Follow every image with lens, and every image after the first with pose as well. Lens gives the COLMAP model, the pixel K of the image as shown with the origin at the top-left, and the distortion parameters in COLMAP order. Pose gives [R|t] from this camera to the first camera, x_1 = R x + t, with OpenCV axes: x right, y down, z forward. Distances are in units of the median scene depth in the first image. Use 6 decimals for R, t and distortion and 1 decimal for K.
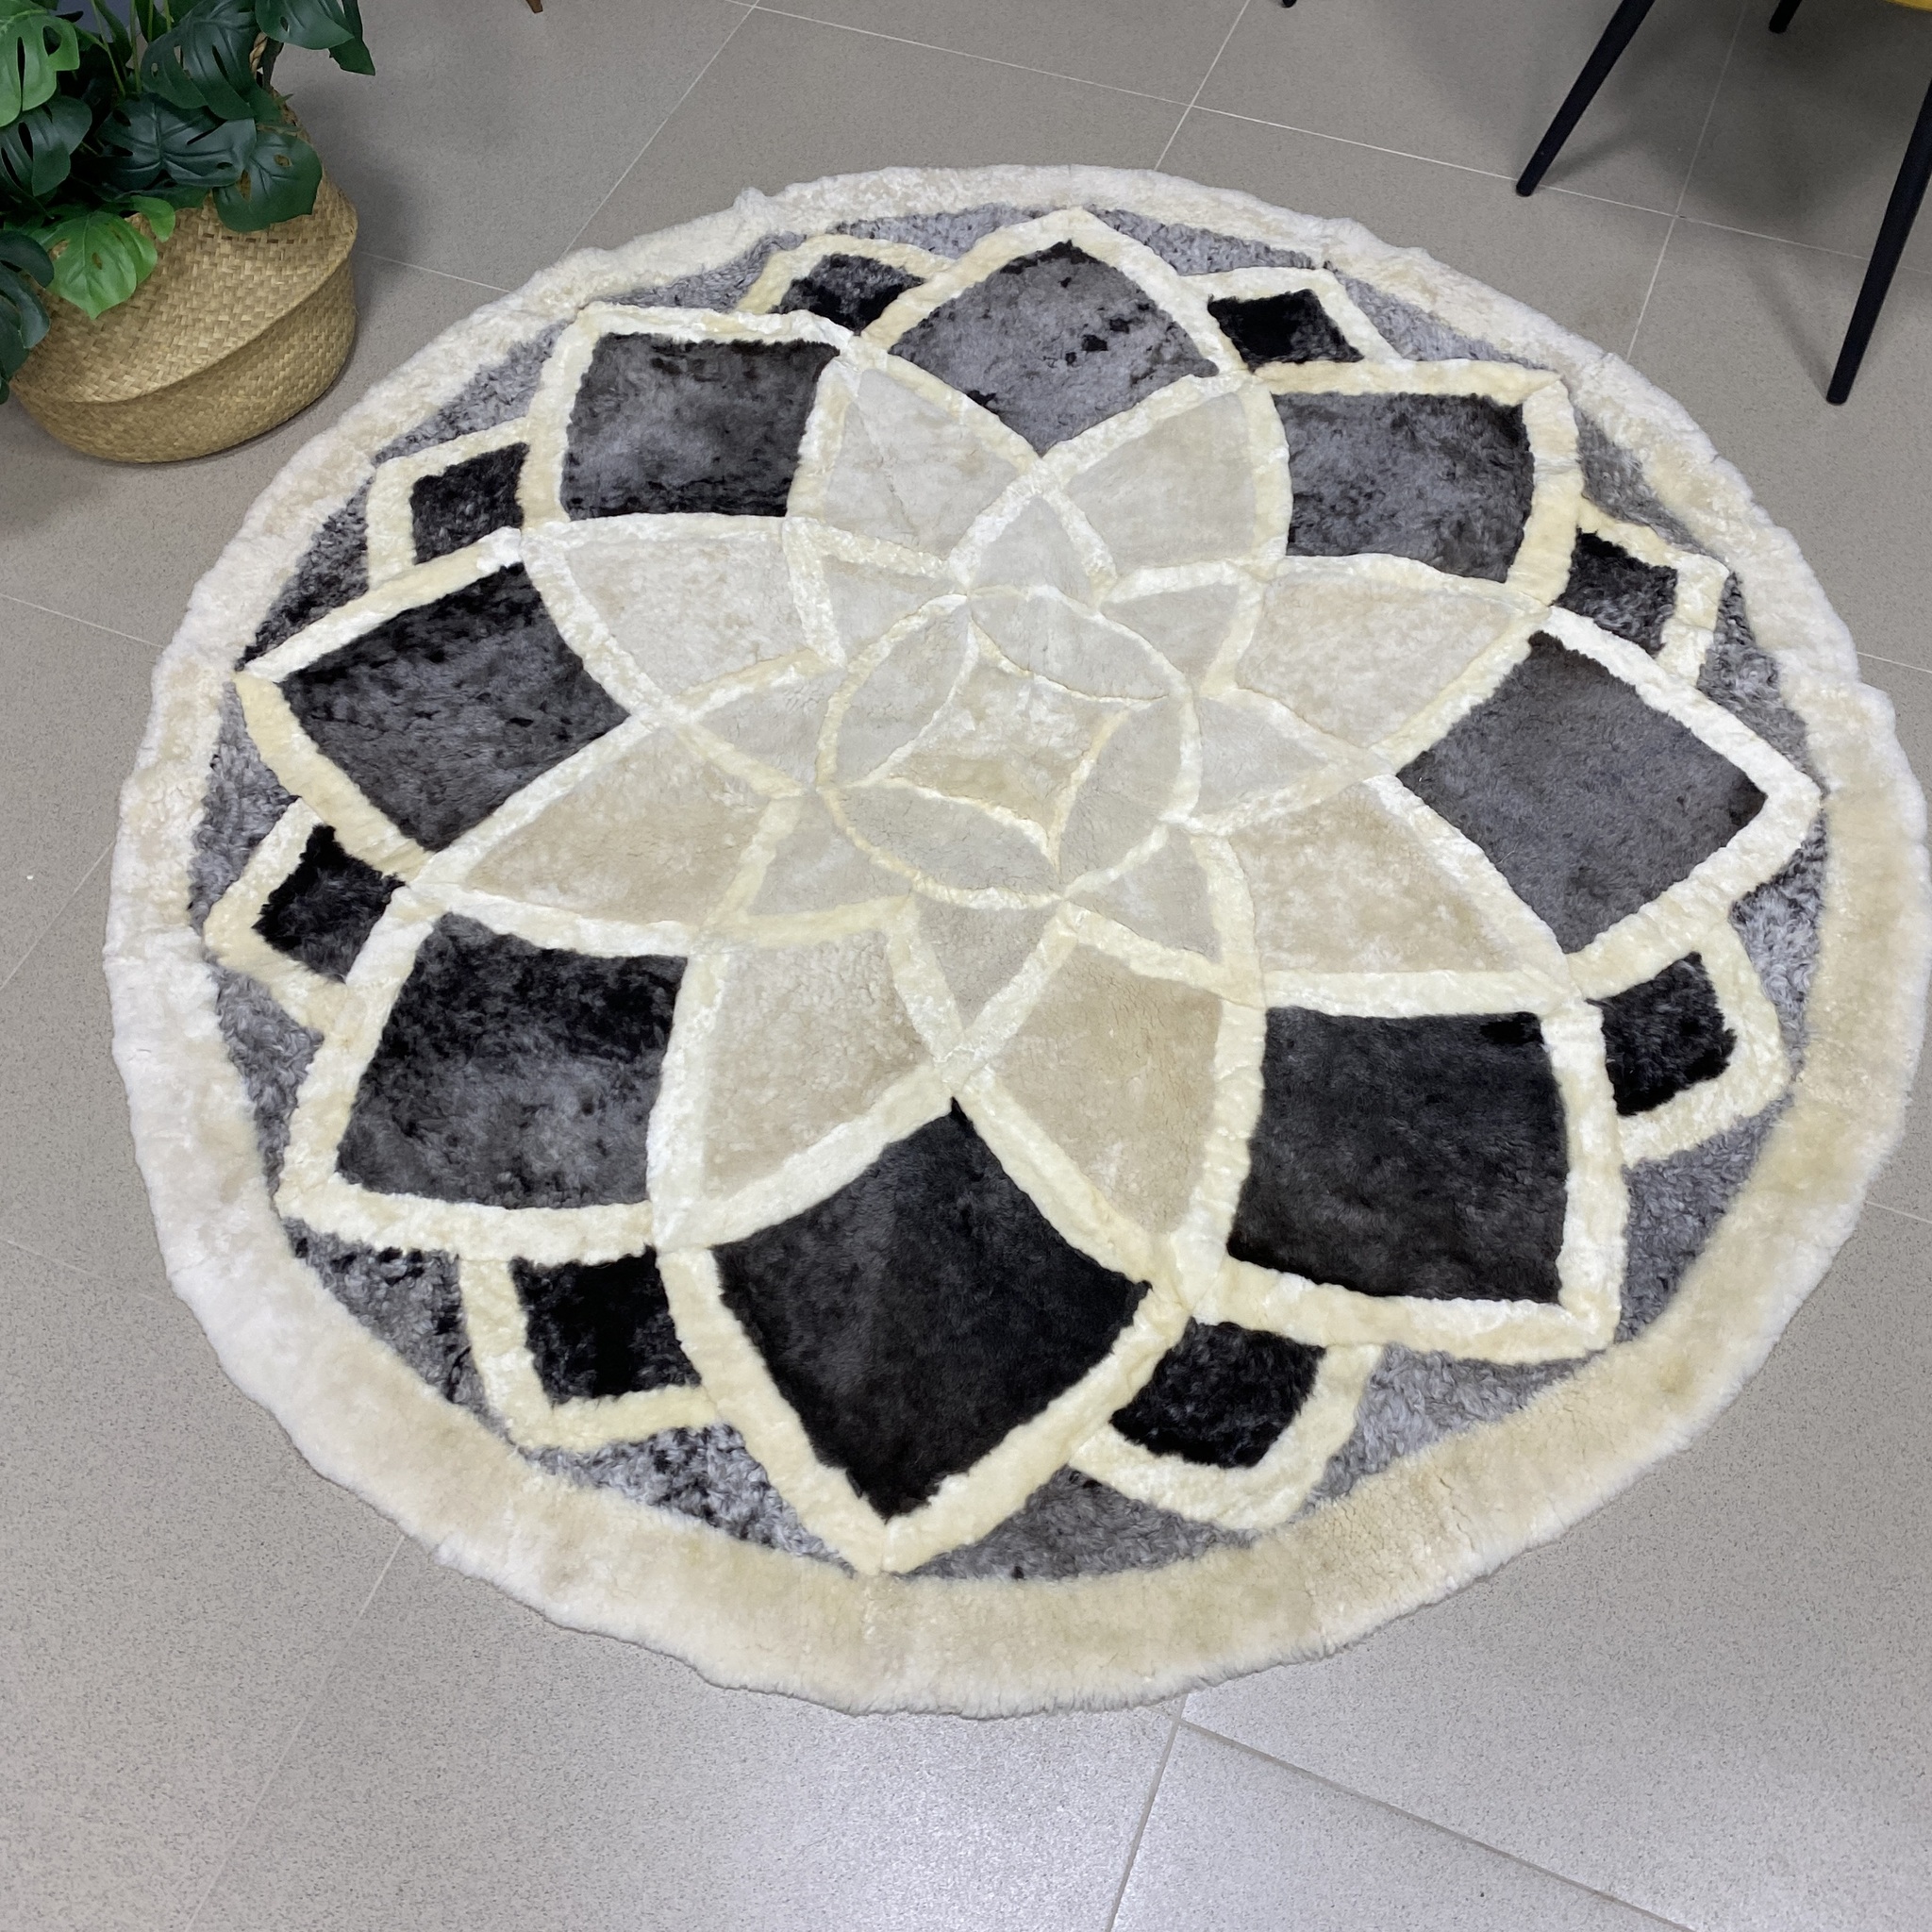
lens RADIAL K [[1926.6, 0, 1008.4], [0, 1926.6, 959.1], [0, 0, 1]] dist [0.189601, -0.612390]
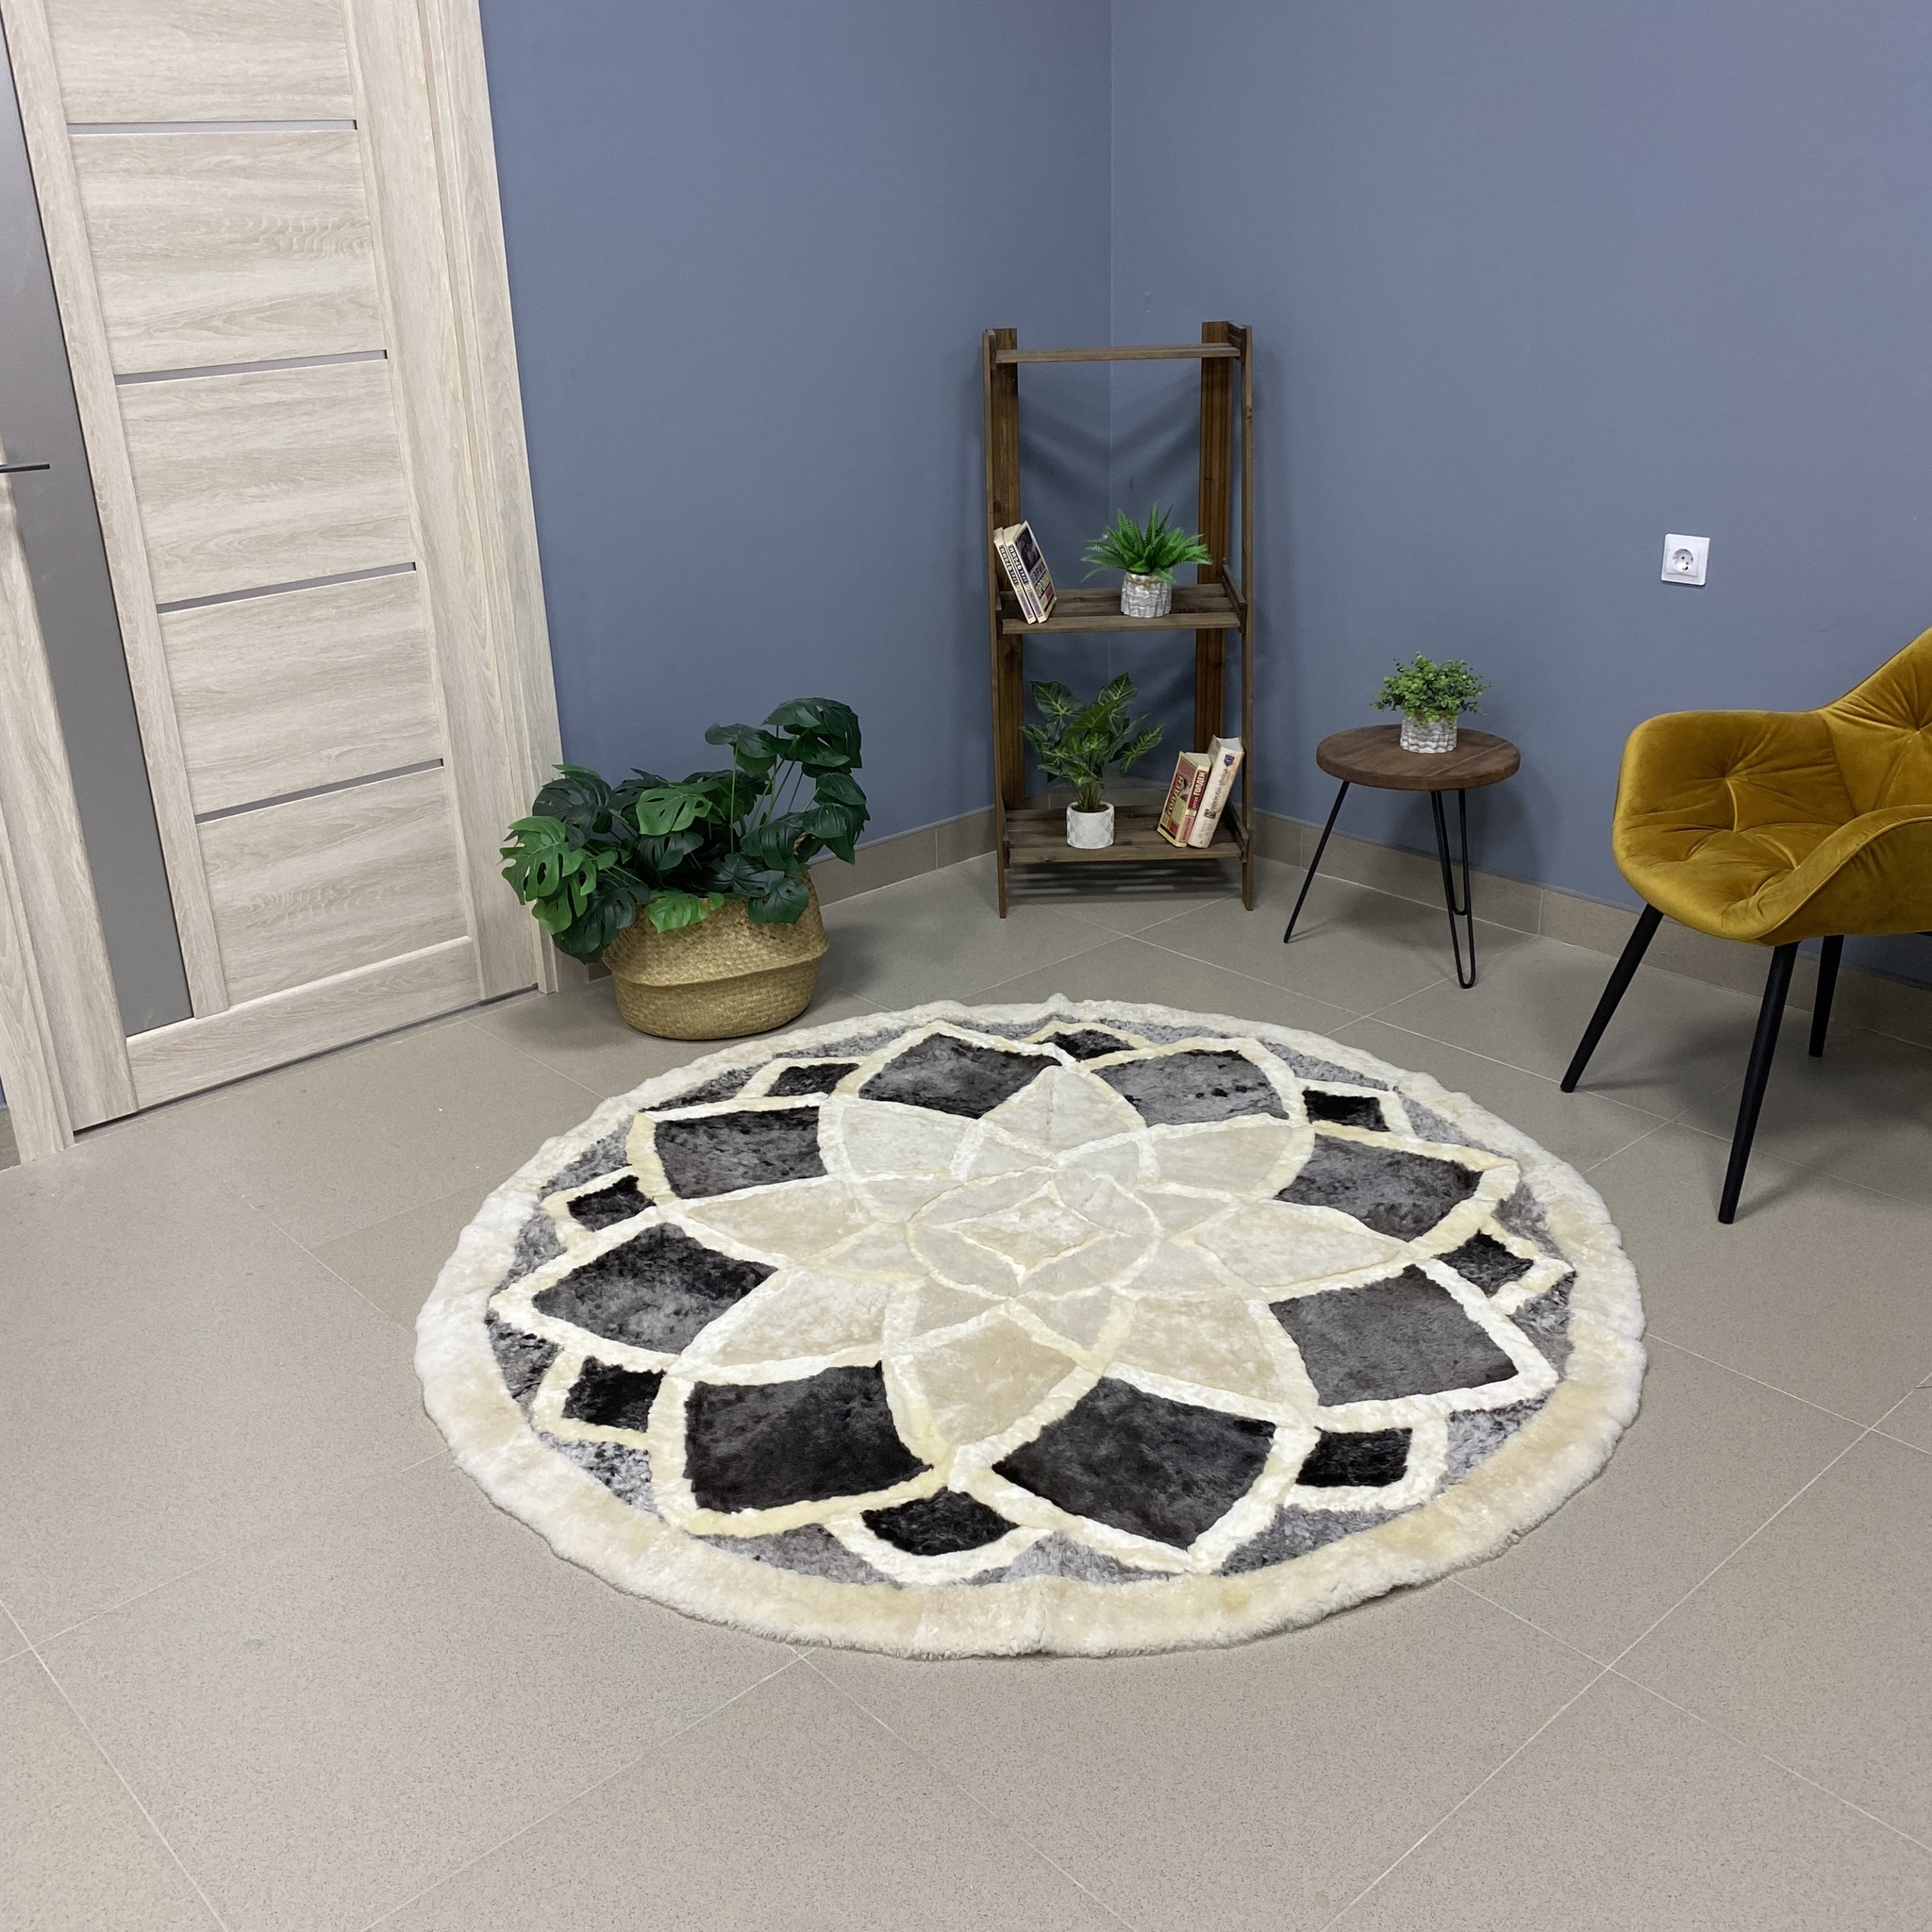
lens RADIAL K [[1965.9, 0, 966.0], [0, 1965.9, 966.0], [0, 0, 1]] dist [0.187852, -0.682039]
pose [[0.898565, 0.154961, -0.410570, 0.552749], [-0.366722, 0.779015, -0.508576, 0.529843], [0.241031, 0.607554, 0.756824, -0.311614]]
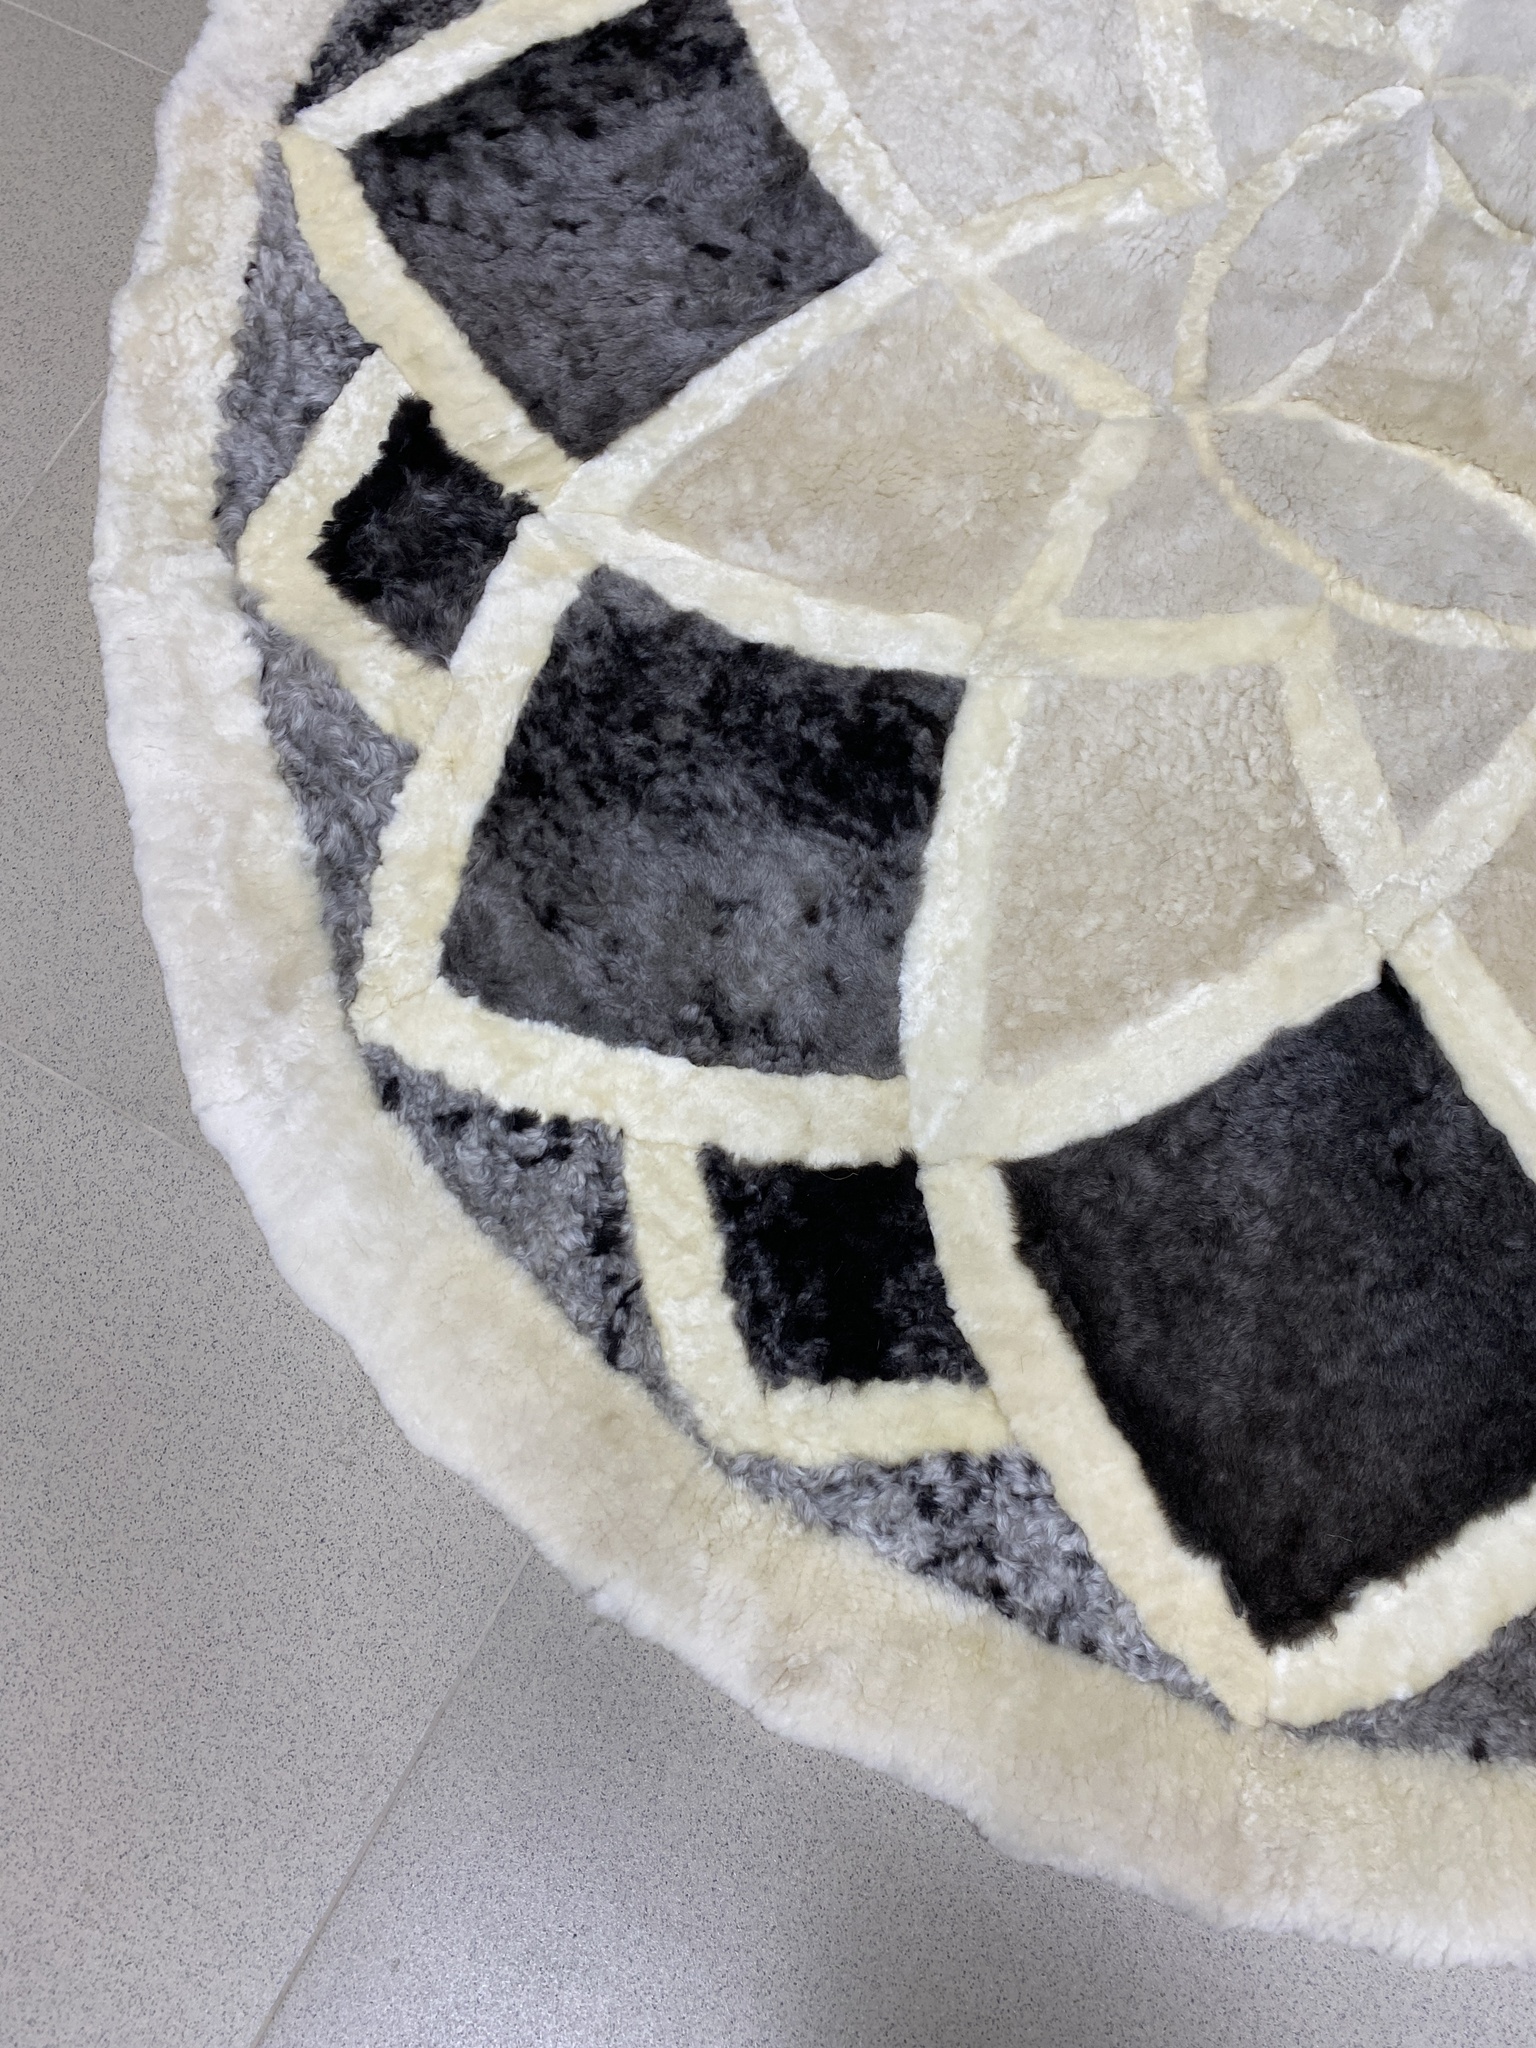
lens RADIAL K [[1504.6, 0, 768.0], [0, 1504.6, 1024.0], [0, 0, 1]] dist [0.016724, -0.012453]
pose [[0.992713, 0.112416, -0.043403, -0.182547], [-0.092902, 0.943360, 0.318499, -0.041962], [0.076749, -0.312146, 0.946929, 0.452754]]
